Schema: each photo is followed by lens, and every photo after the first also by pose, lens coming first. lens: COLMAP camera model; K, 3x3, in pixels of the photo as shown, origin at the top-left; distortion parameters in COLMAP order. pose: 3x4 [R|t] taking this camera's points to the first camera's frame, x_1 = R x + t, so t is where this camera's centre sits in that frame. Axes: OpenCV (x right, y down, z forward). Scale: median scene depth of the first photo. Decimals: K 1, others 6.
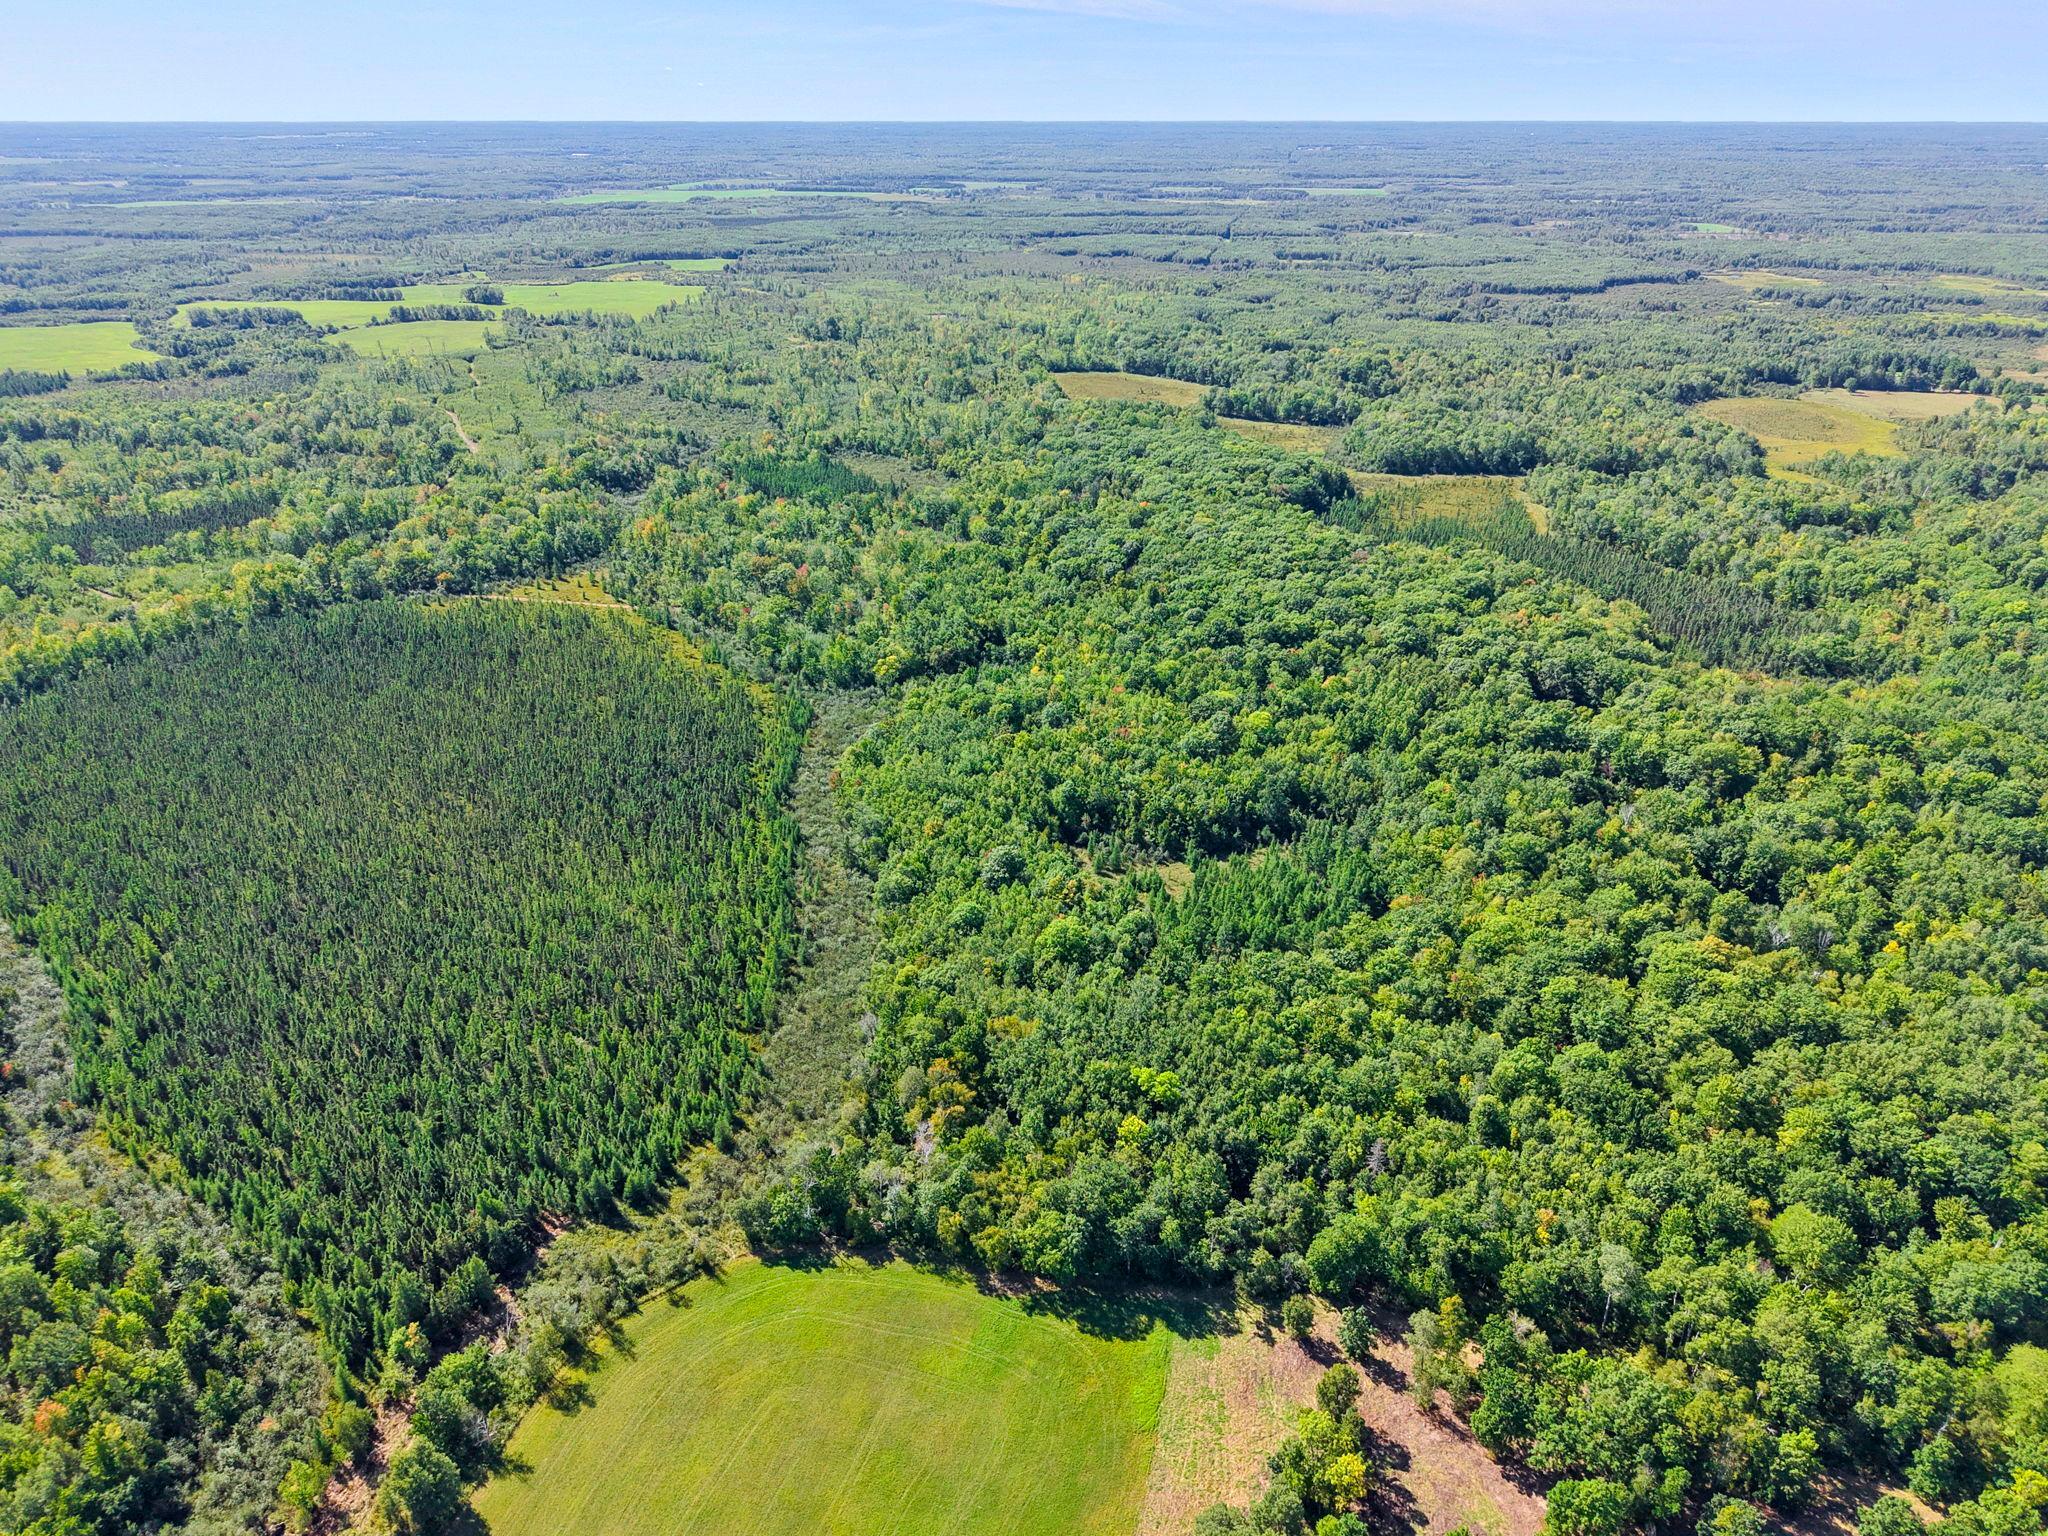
lens RADIAL K [[1369.1, 0, 1024.0], [0, 1369.1, 768.0], [0, 0, 1]] dist [0.015406, -0.012174]
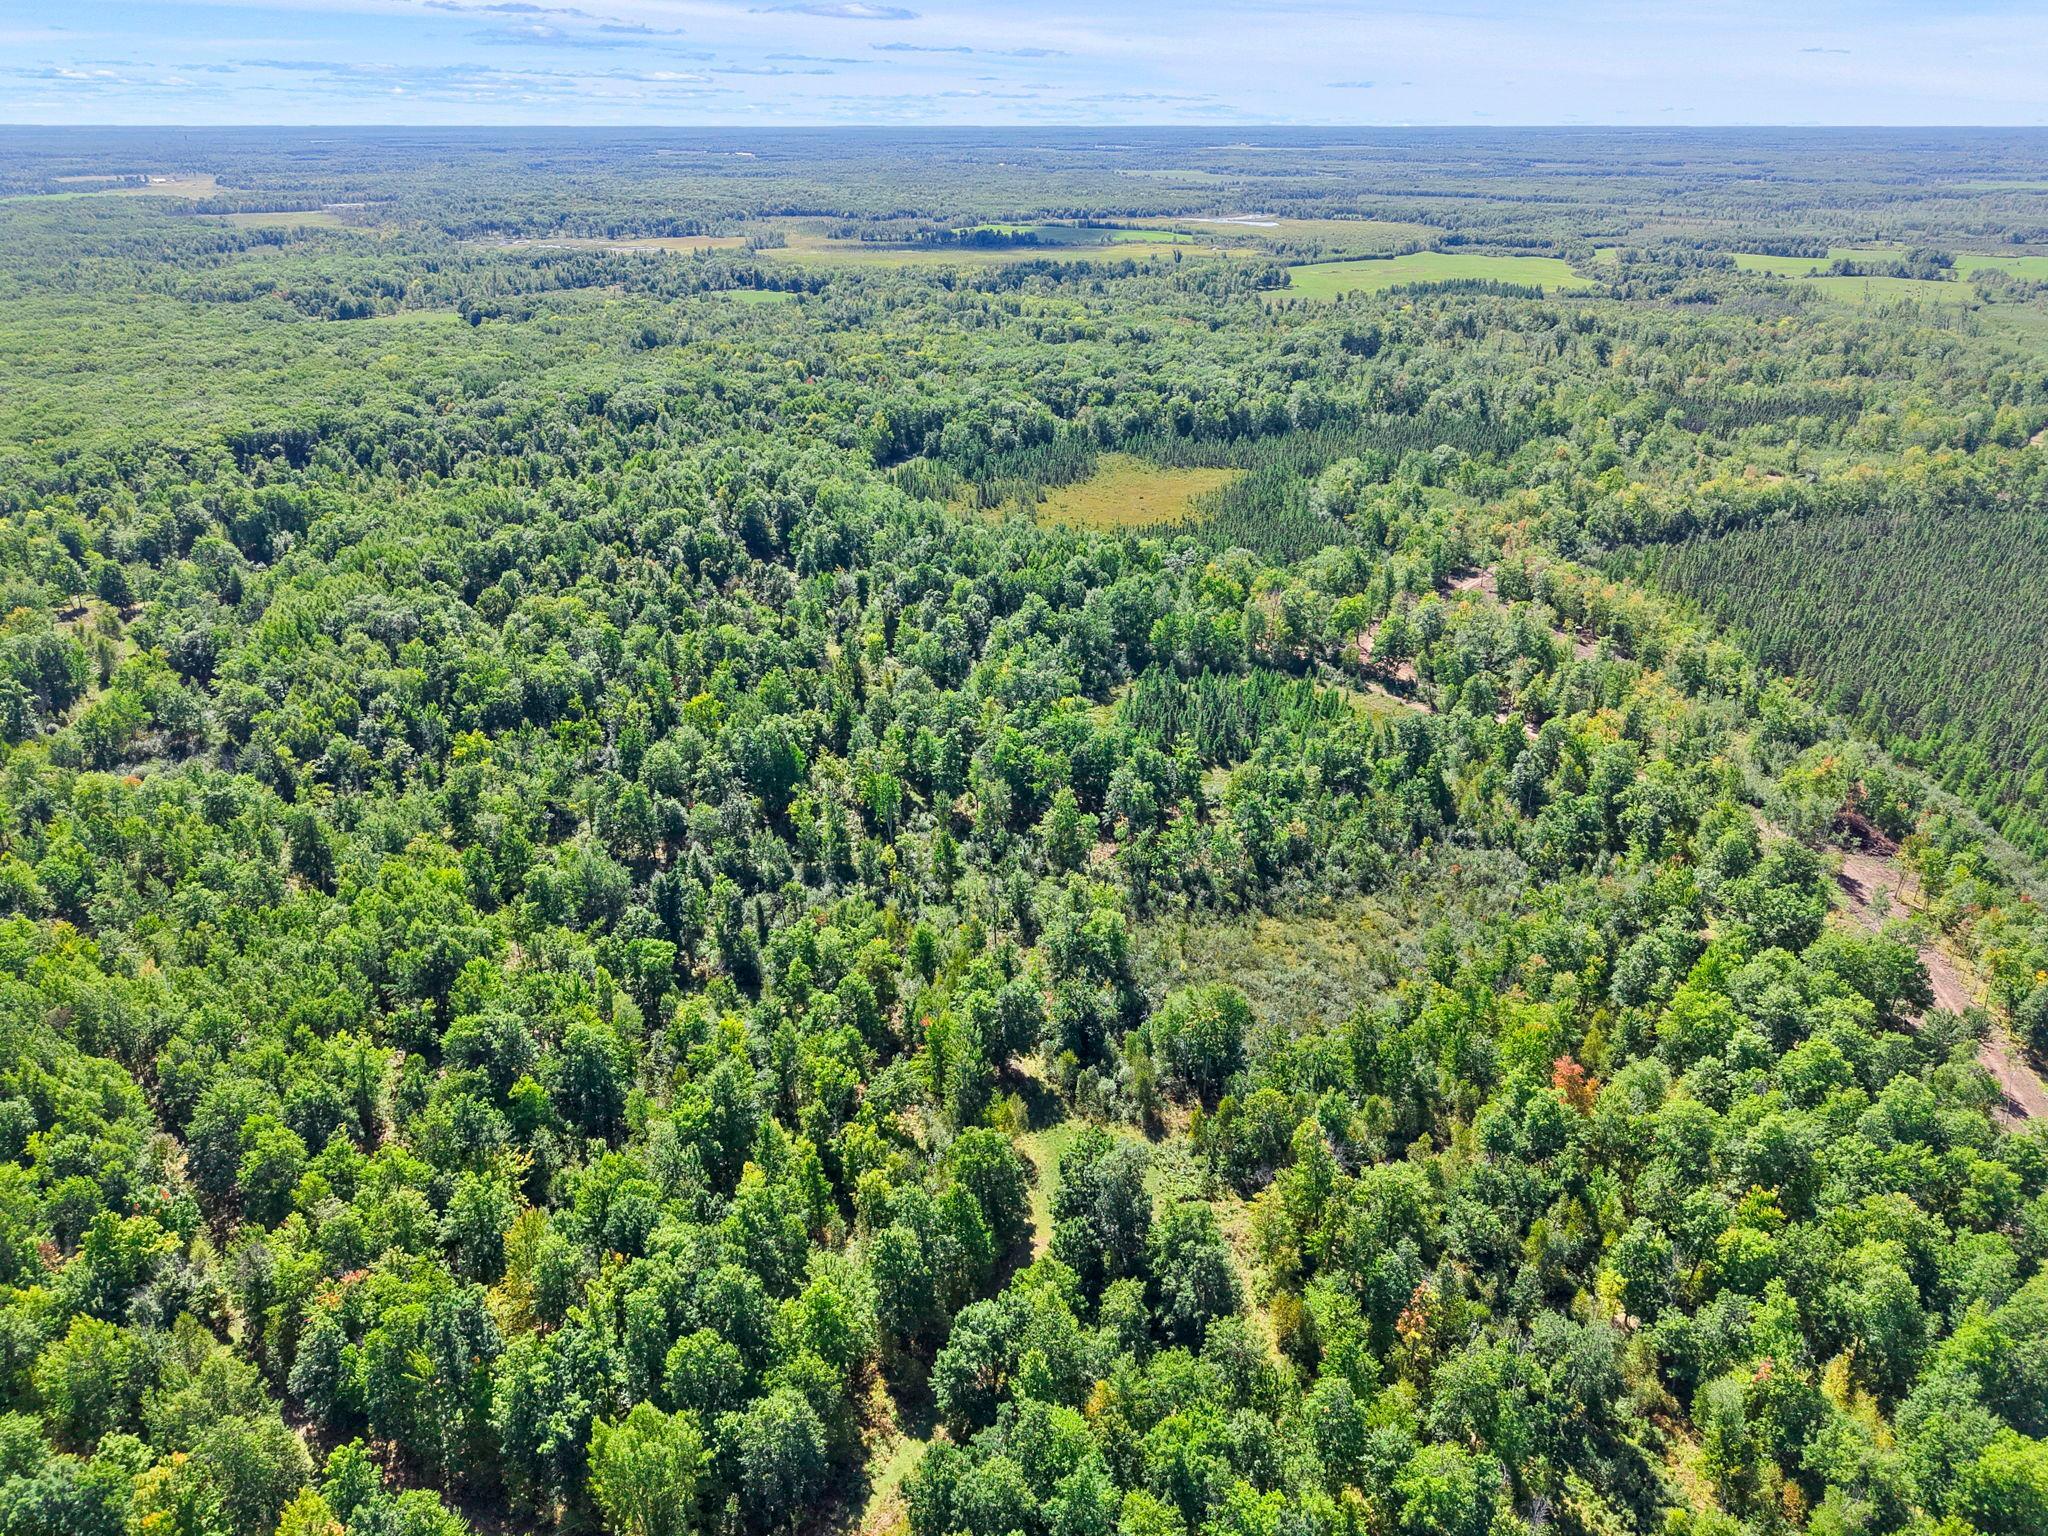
lens RADIAL K [[1386.8, 0, 1025.2], [0, 1386.8, 759.0], [0, 0, 1]] dist [0.010166, -0.005067]
pose [[0.702134, 0.294928, -0.648094, -0.089096], [-0.305612, 0.946910, 0.099816, 0.031967], [0.643125, 0.127981, 0.754991, -0.000450]]
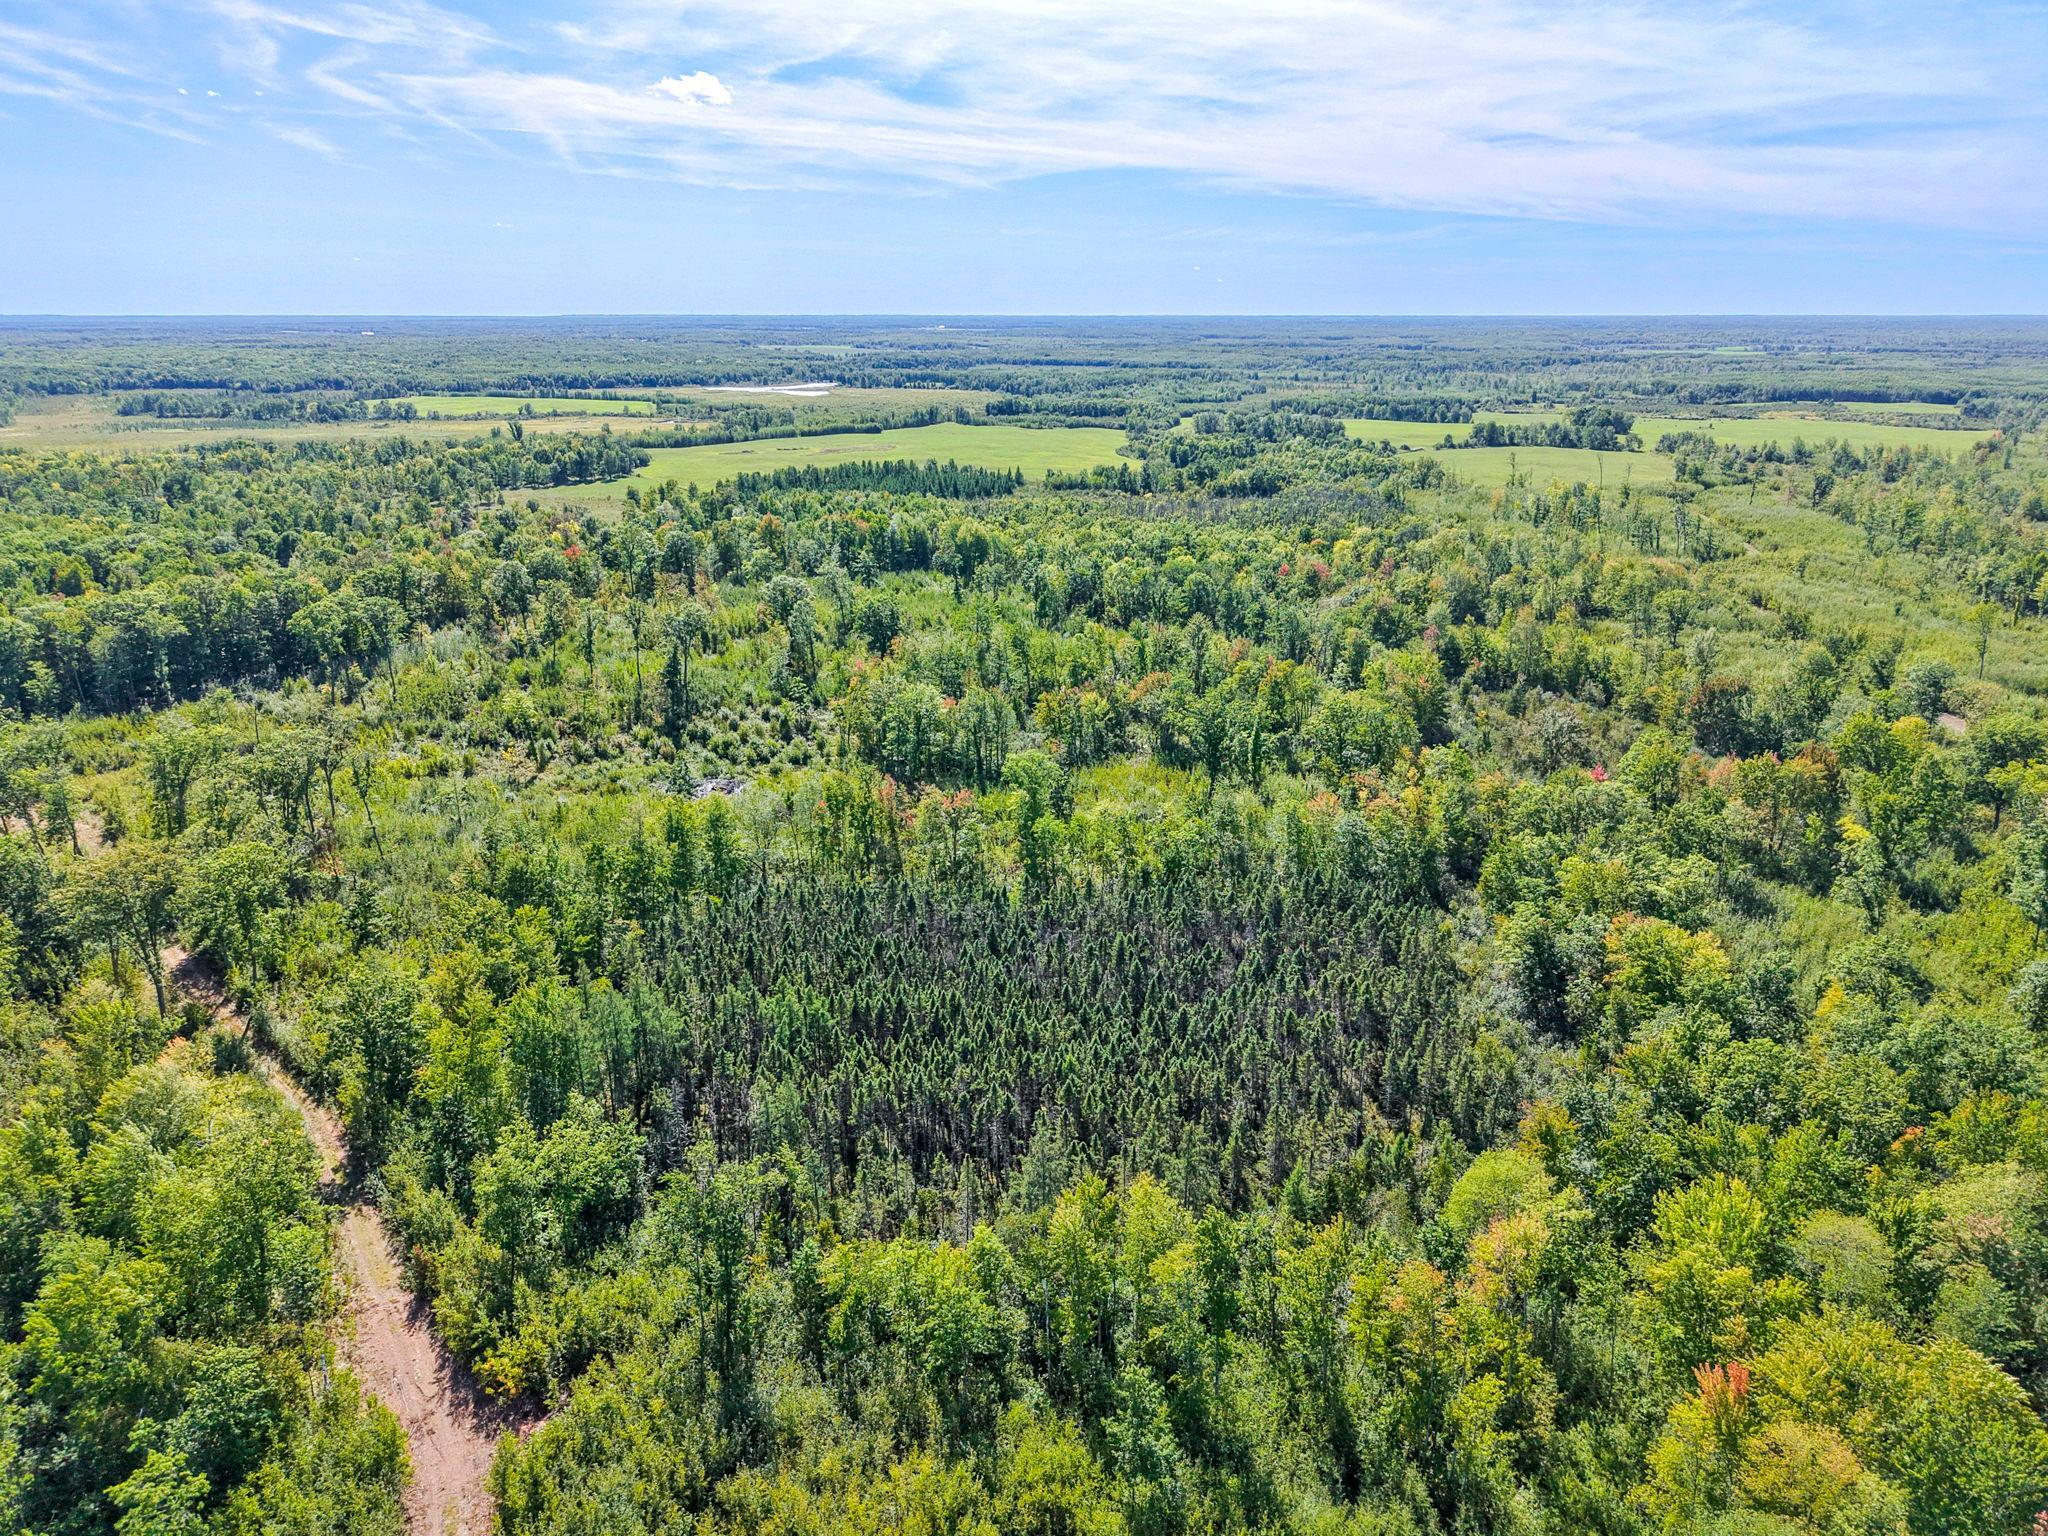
lens RADIAL K [[1351.3, 0, 1007.7], [0, 1351.3, 768.9], [0, 0, 1]] dist [0.022936, -0.026702]
pose [[0.802957, 0.185340, -0.566489, -0.156377], [-0.253237, 0.966459, -0.042745, -0.061653], [0.539566, 0.177779, 0.822960, 0.246797]]
